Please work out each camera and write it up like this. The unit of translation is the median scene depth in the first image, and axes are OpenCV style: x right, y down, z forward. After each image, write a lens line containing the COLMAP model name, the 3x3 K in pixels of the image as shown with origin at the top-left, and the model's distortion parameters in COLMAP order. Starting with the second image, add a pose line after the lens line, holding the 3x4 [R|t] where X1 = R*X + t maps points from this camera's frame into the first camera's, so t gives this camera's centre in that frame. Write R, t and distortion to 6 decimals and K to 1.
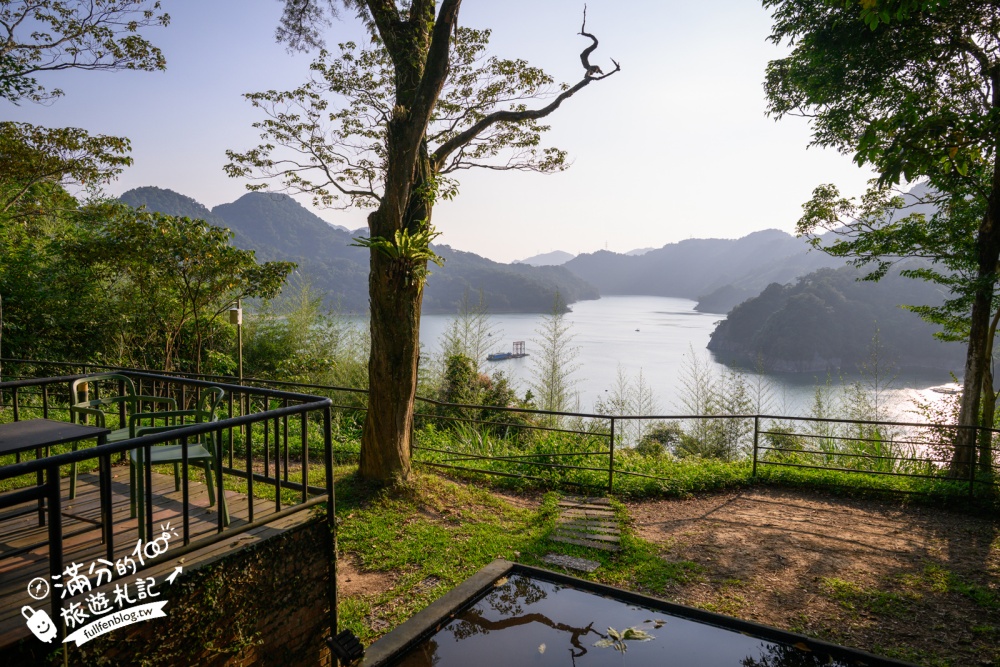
lens RADIAL K [[671.1, 0, 501.5], [0, 671.1, 339.4], [0, 0, 1]] dist [-0.011808, 0.008805]
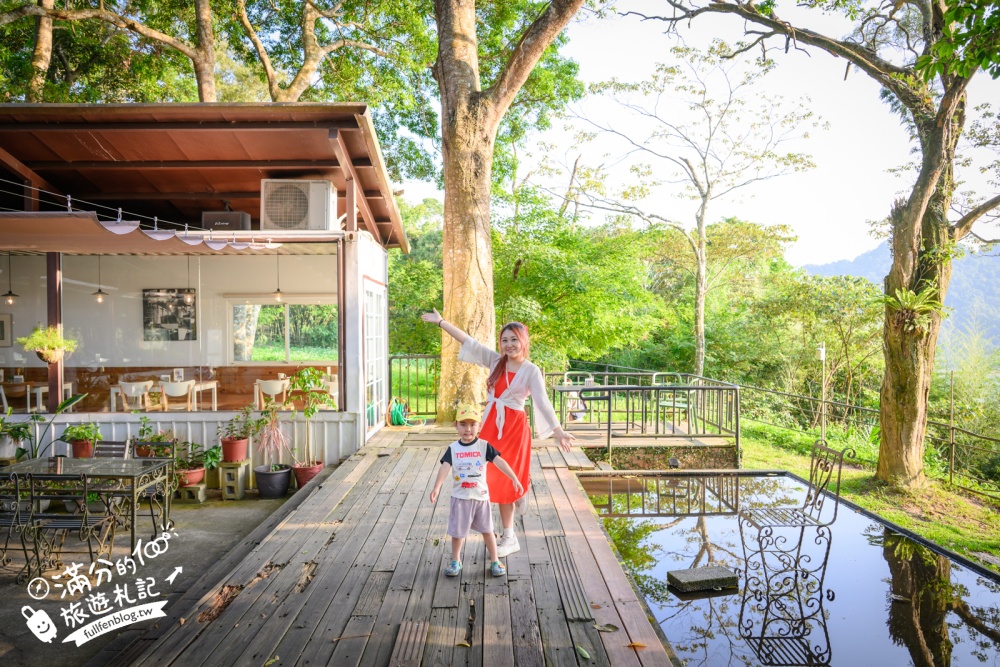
lens RADIAL K [[671.1, 0, 500.4], [0, 671.1, 339.8], [0, 0, 1]] dist [-0.011808, 0.008805]
pose [[0.517880, 0.008378, -0.855412, 0.268300], [-0.070027, 0.997011, -0.032631, 0.016421], [0.852582, 0.076801, 0.516919, -0.160706]]
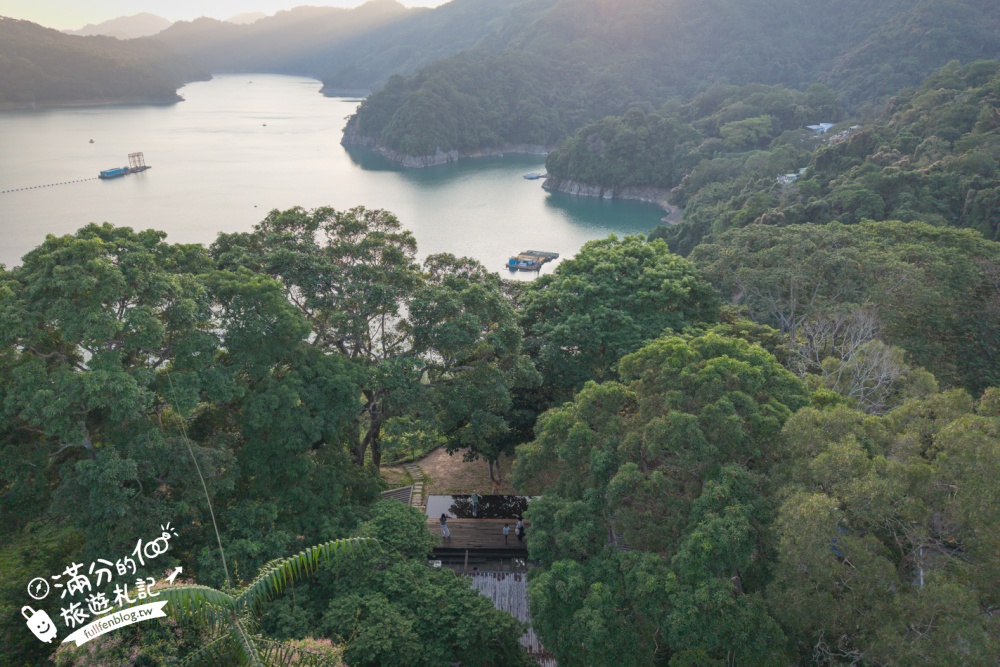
lens RADIAL K [[657.6, 0, 505.5], [0, 657.6, 334.5], [0, 0, 1]] dist [0.016230, -0.013746]
pose [[0.857057, -0.203054, 0.473522, -0.319684], [0.042535, 0.943812, 0.327735, -0.655526], [-0.513463, -0.260746, 0.817537, -0.712227]]
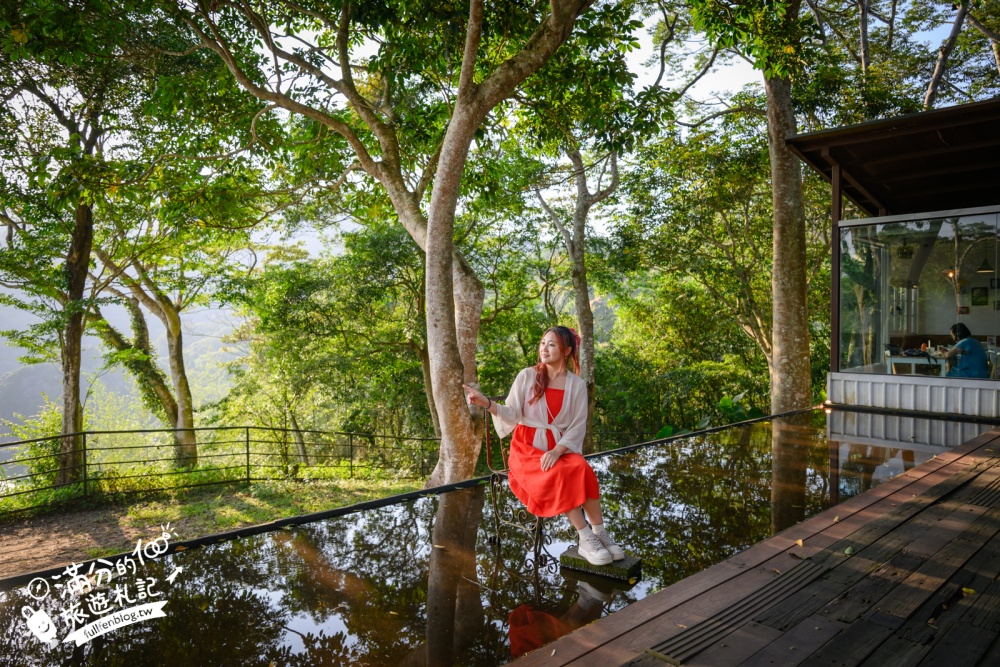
lens RADIAL K [[671.1, 0, 499.1], [0, 671.1, 327.8], [0, 0, 1]] dist [-0.011808, 0.008805]
pose [[0.270164, -0.016218, 0.962678, -0.108099], [0.091276, 0.995786, -0.008840, 0.016594], [-0.958478, 0.090258, 0.270506, 0.002559]]
